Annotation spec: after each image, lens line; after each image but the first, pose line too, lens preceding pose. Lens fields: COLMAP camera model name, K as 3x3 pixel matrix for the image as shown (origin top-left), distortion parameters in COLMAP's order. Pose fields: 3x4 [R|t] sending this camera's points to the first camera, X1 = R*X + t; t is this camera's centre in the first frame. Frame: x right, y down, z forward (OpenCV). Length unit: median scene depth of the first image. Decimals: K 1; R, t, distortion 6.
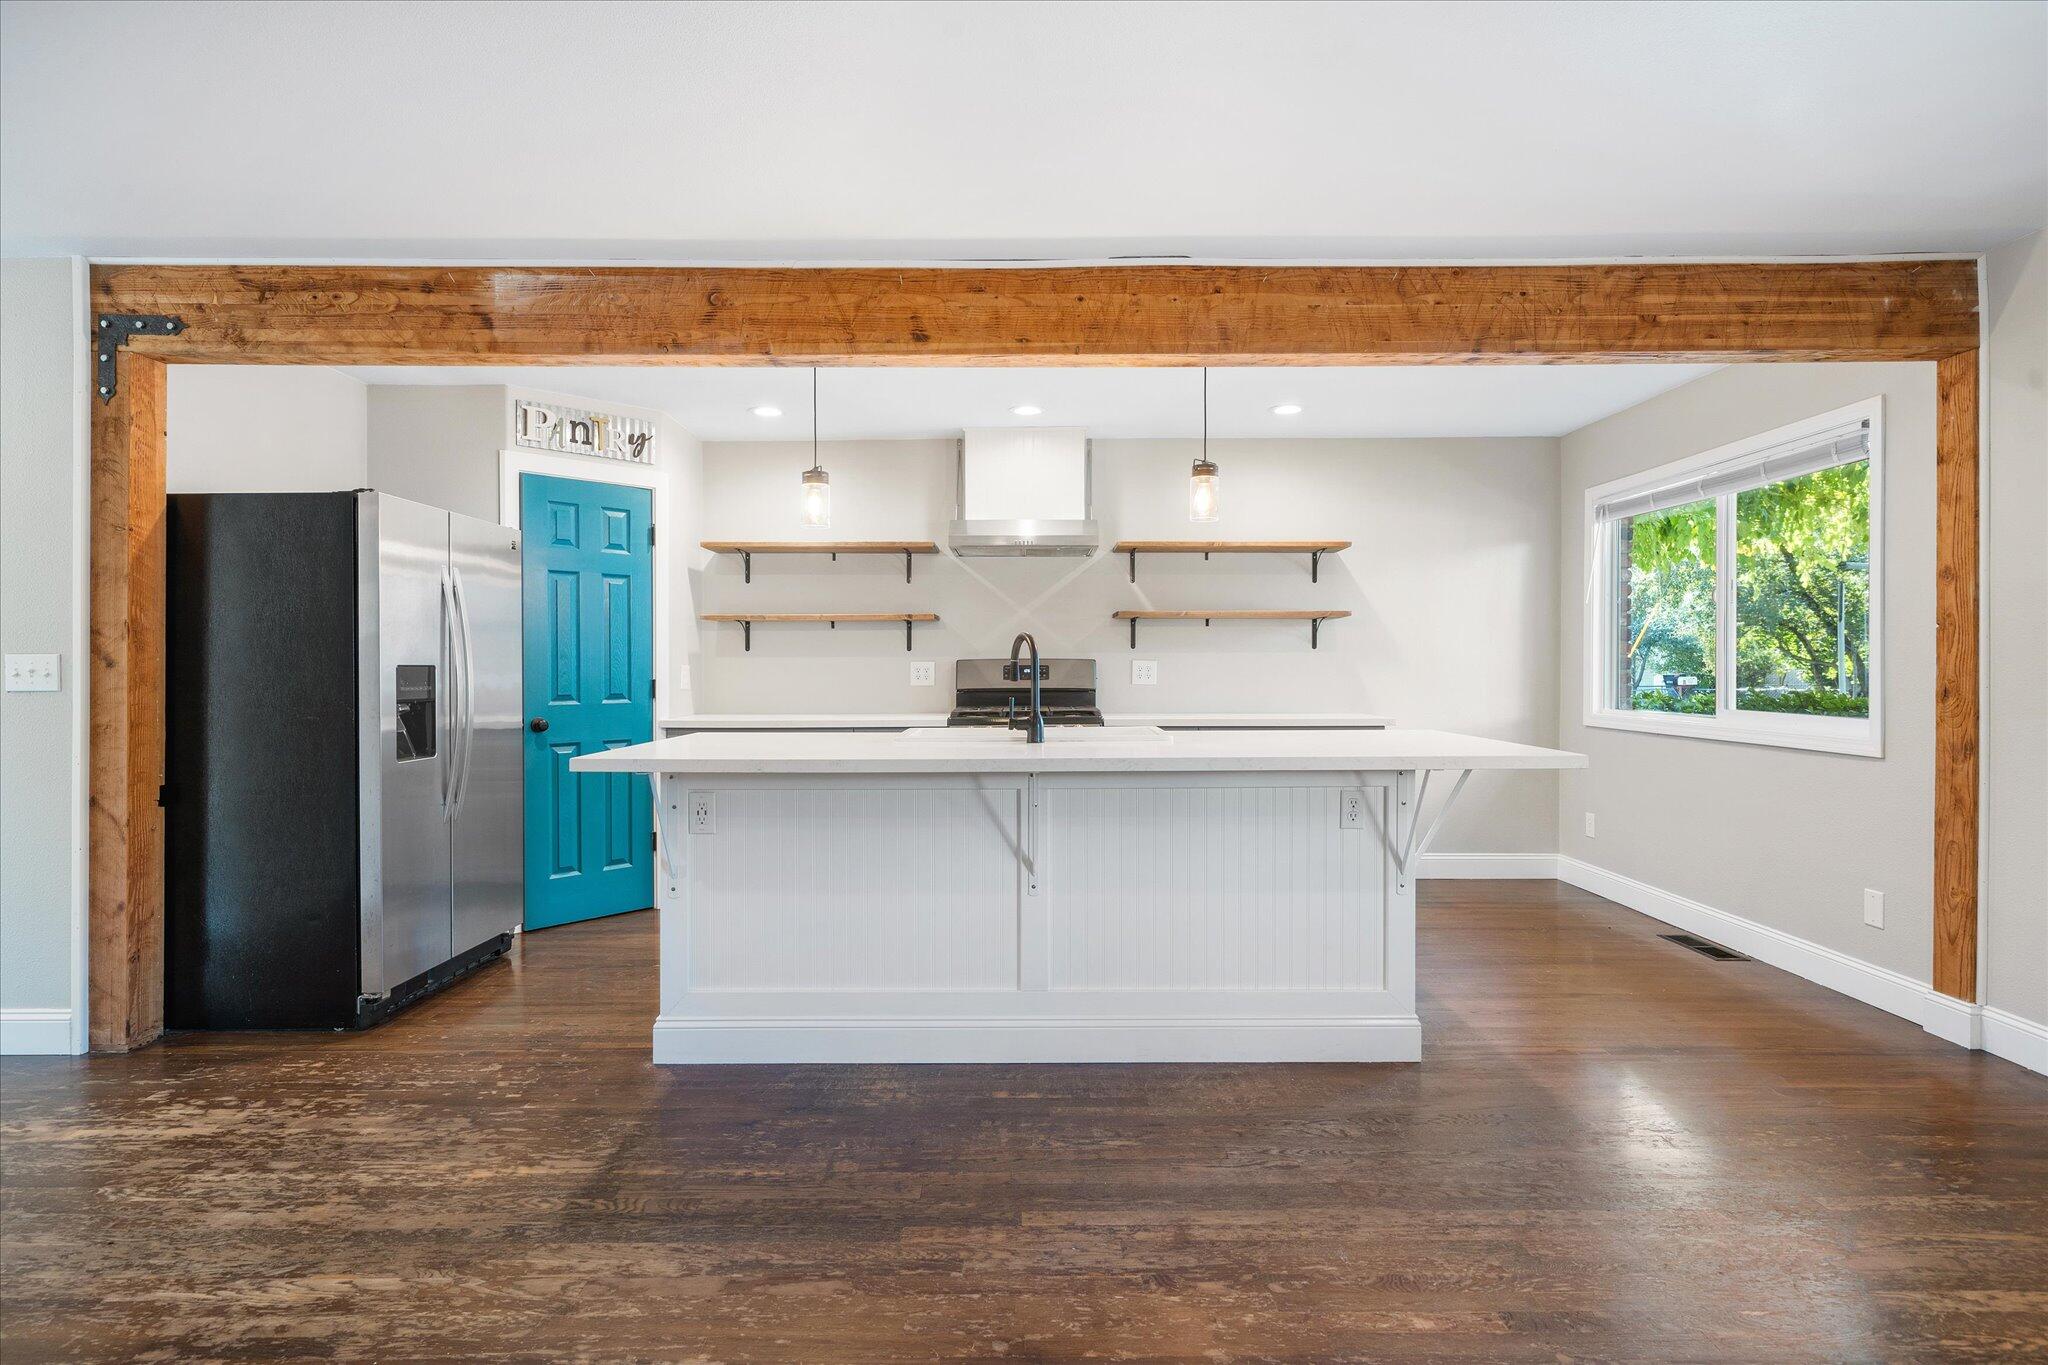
lens RADIAL K [[1012.5, 0, 1022.6], [0, 1012.5, 676.0], [0, 0, 1]] dist [0.002308, -0.000469]
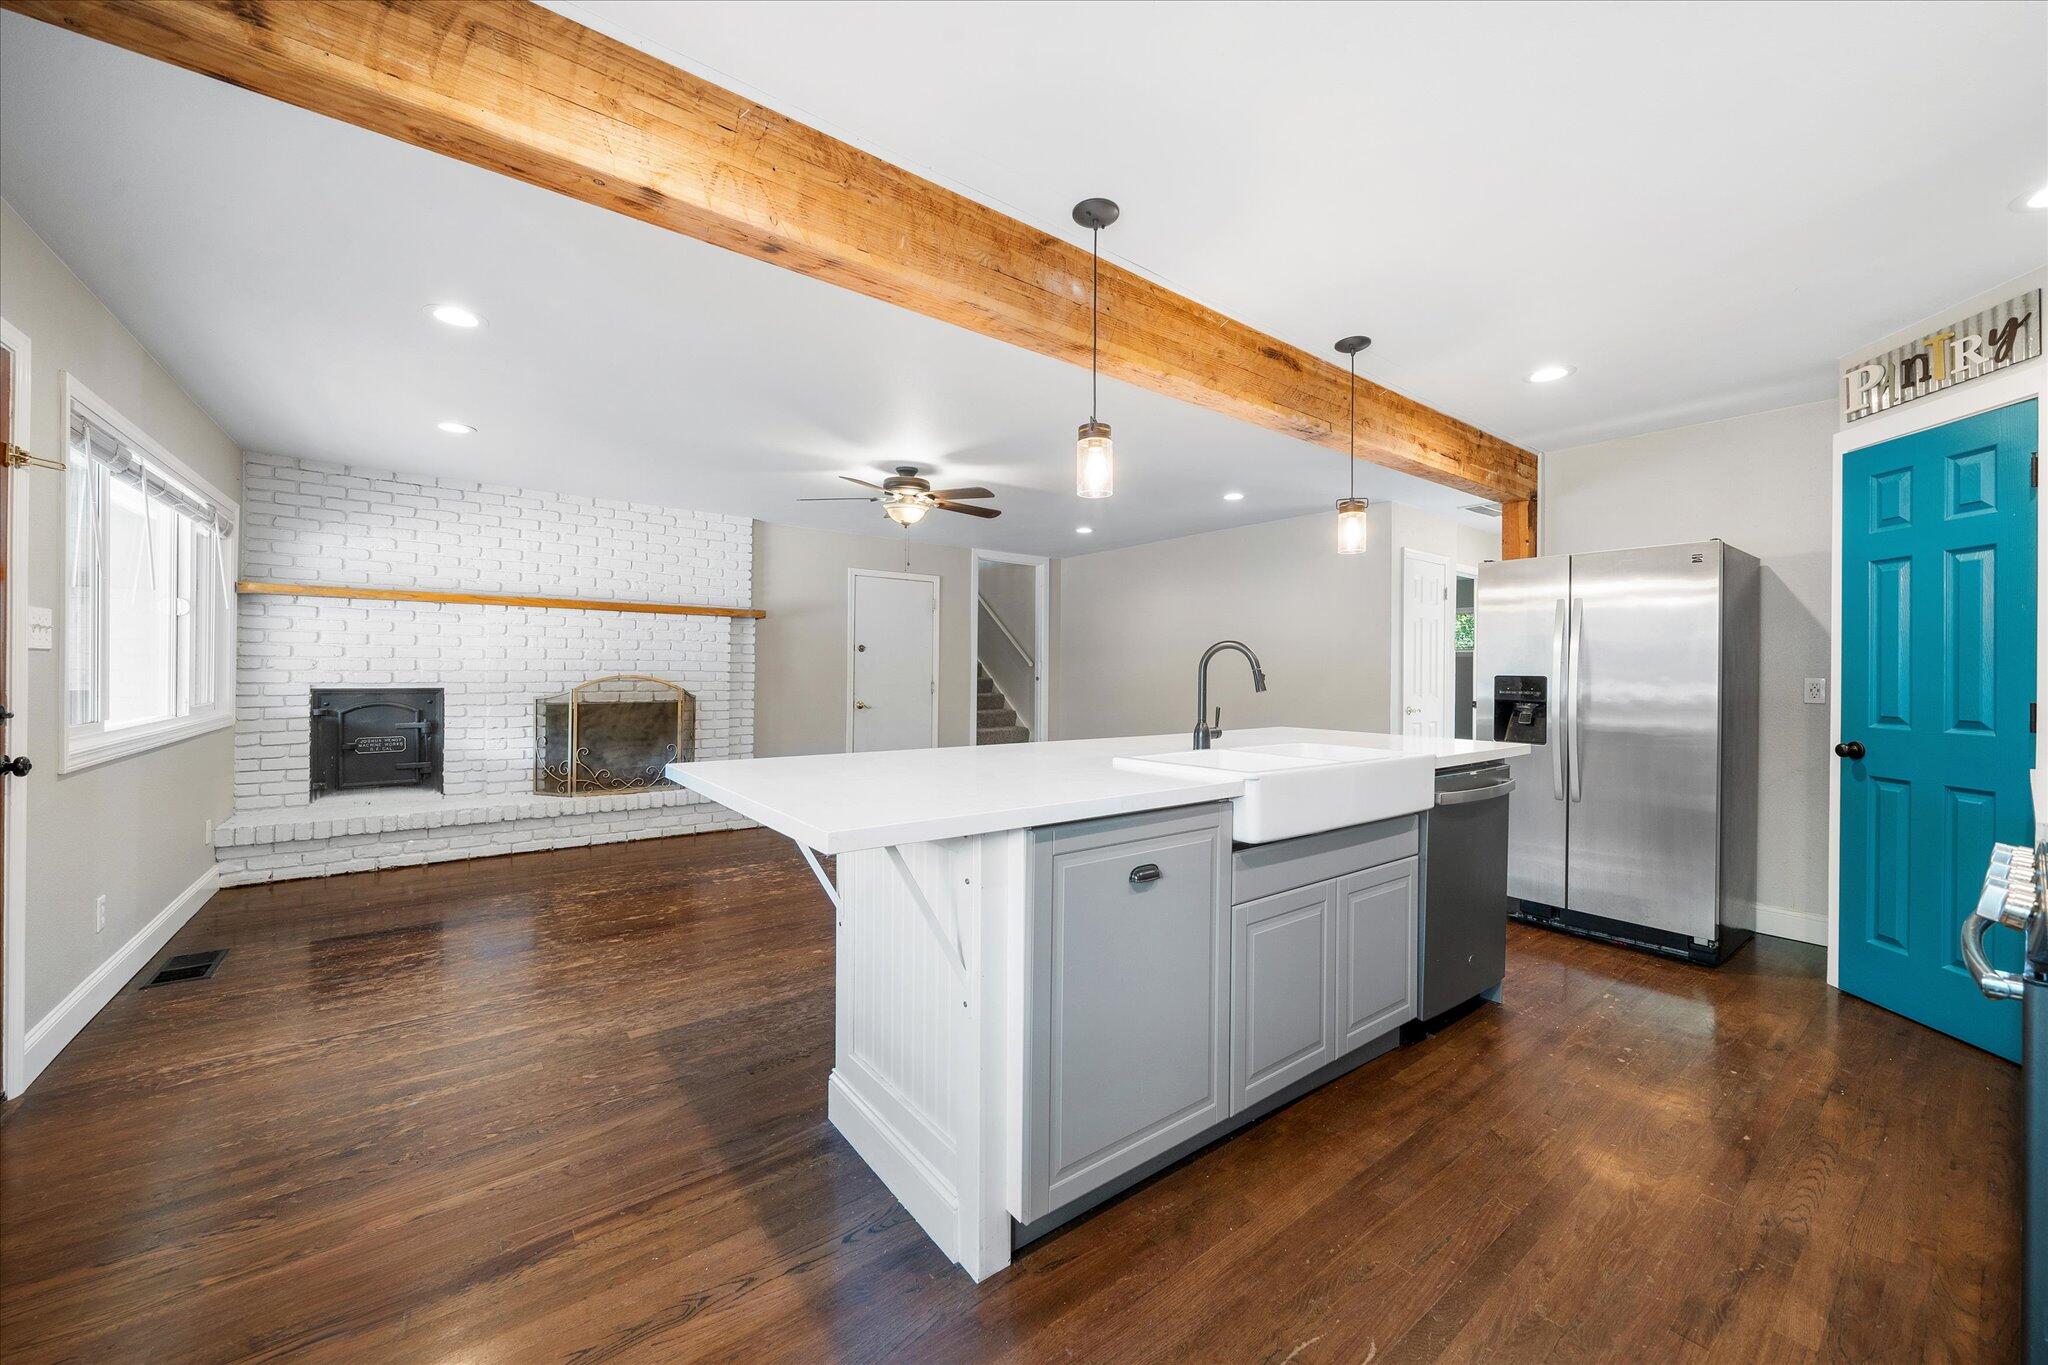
lens RADIAL K [[770.8, 0, 1028.2], [0, 770.8, 672.0], [0, 0, 1]] dist [-0.003224, 0.000155]
pose [[-0.787688, -0.003526, -0.616065, 0.649198], [-0.012666, 0.999865, 0.010472, -0.019887], [0.615944, 0.016052, -0.787626, 1.573340]]
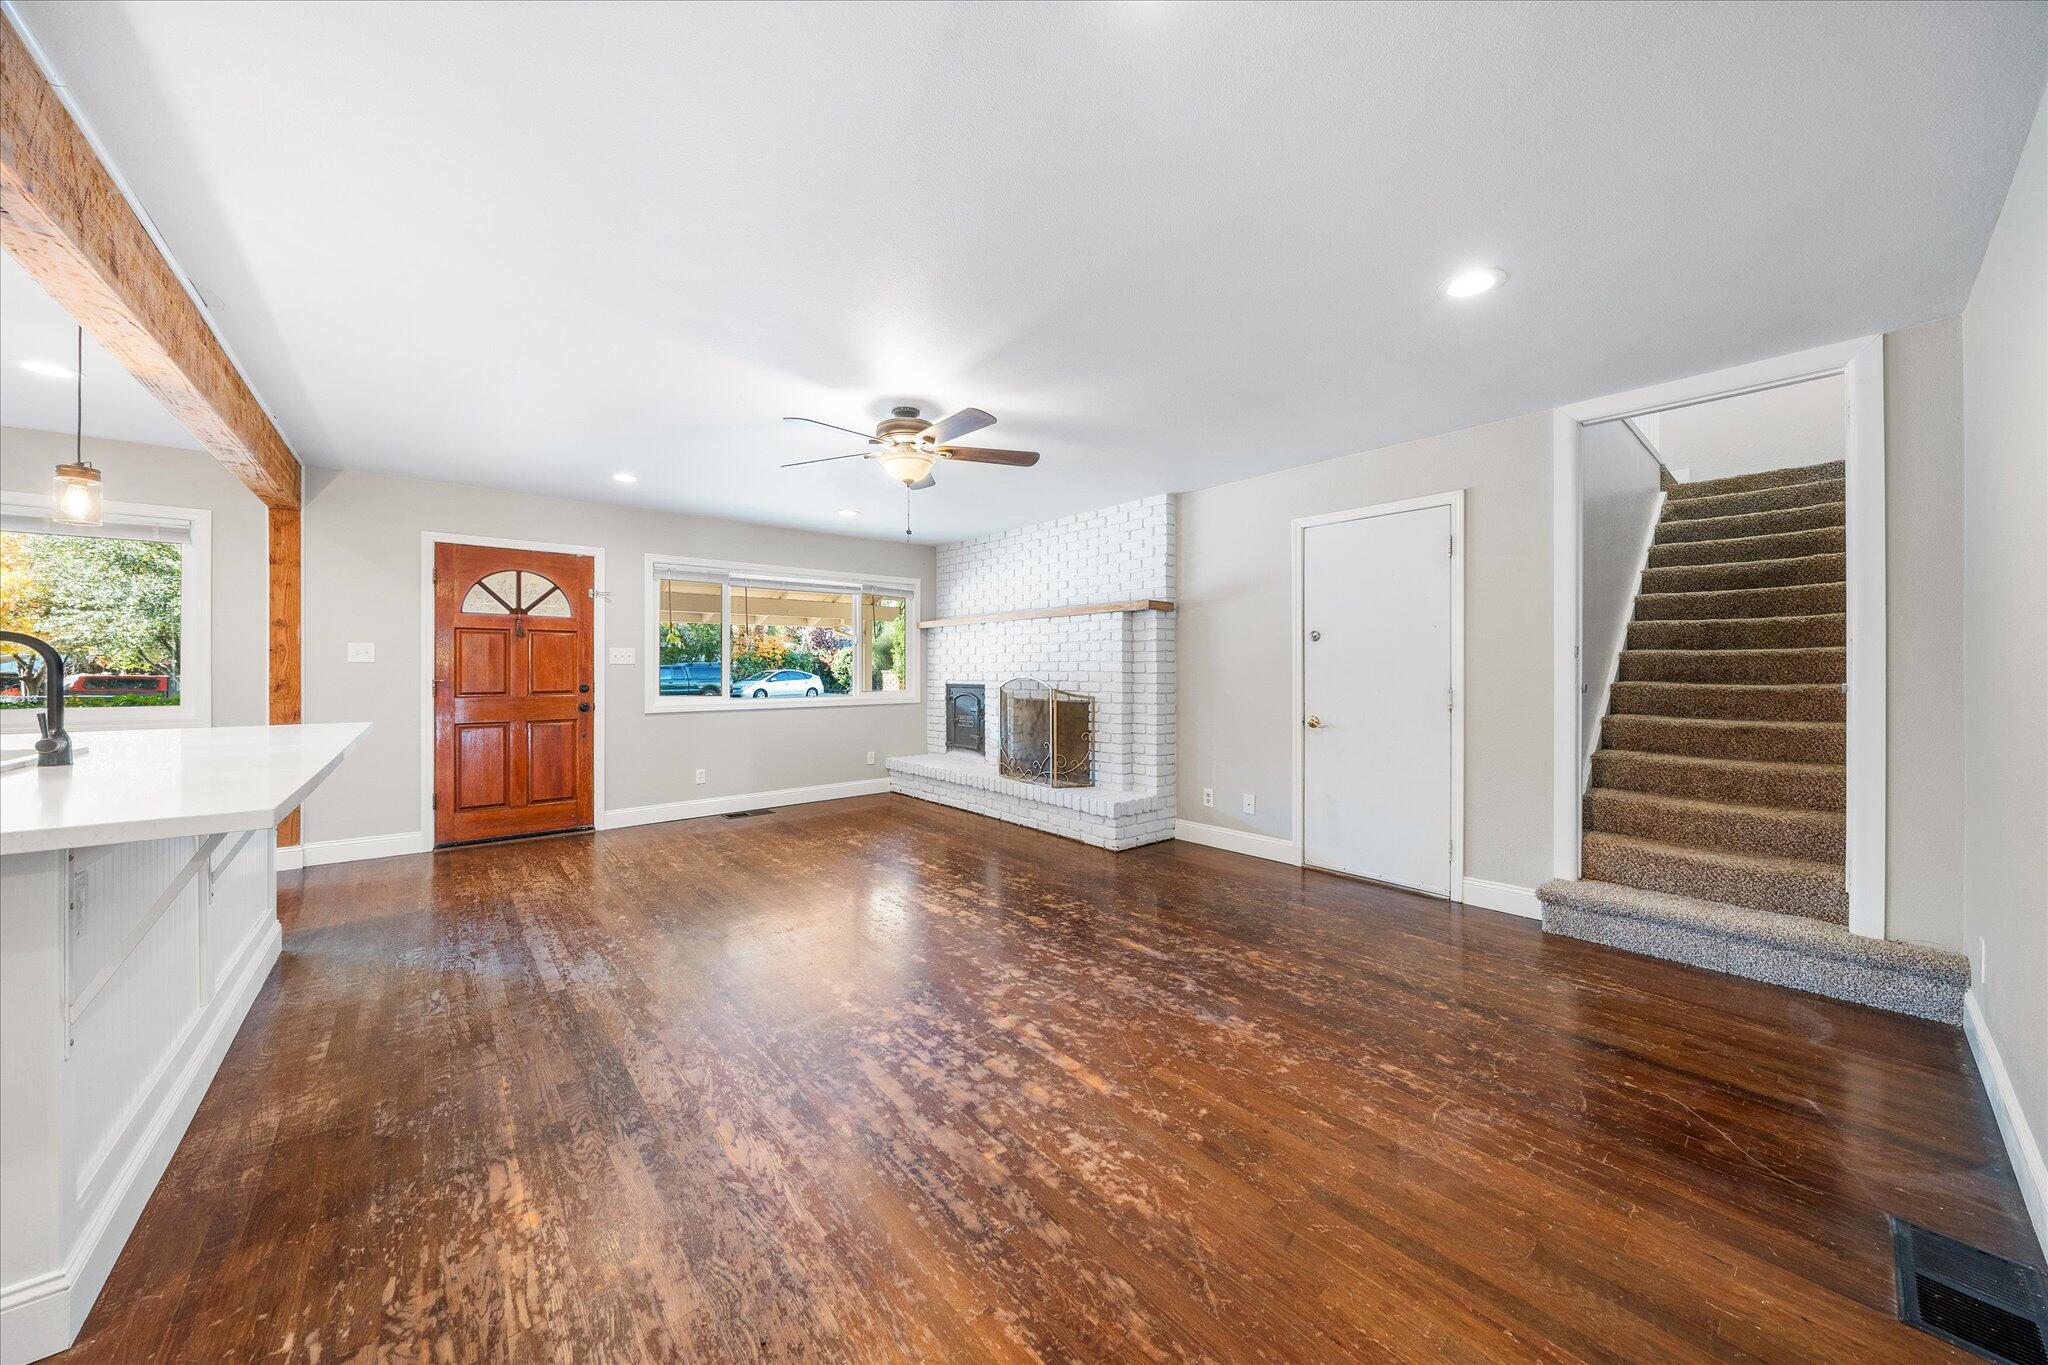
lens RADIAL K [[698.9, 0, 1032.7], [0, 698.9, 668.3], [0, 0, 1]] dist [-0.005900, 0.000194]
pose [[-0.654109, 0.004007, 0.756389, -0.996223], [0.010584, 0.999937, 0.003855, -0.007988], [-0.756326, 0.010528, -0.654110, 0.803676]]
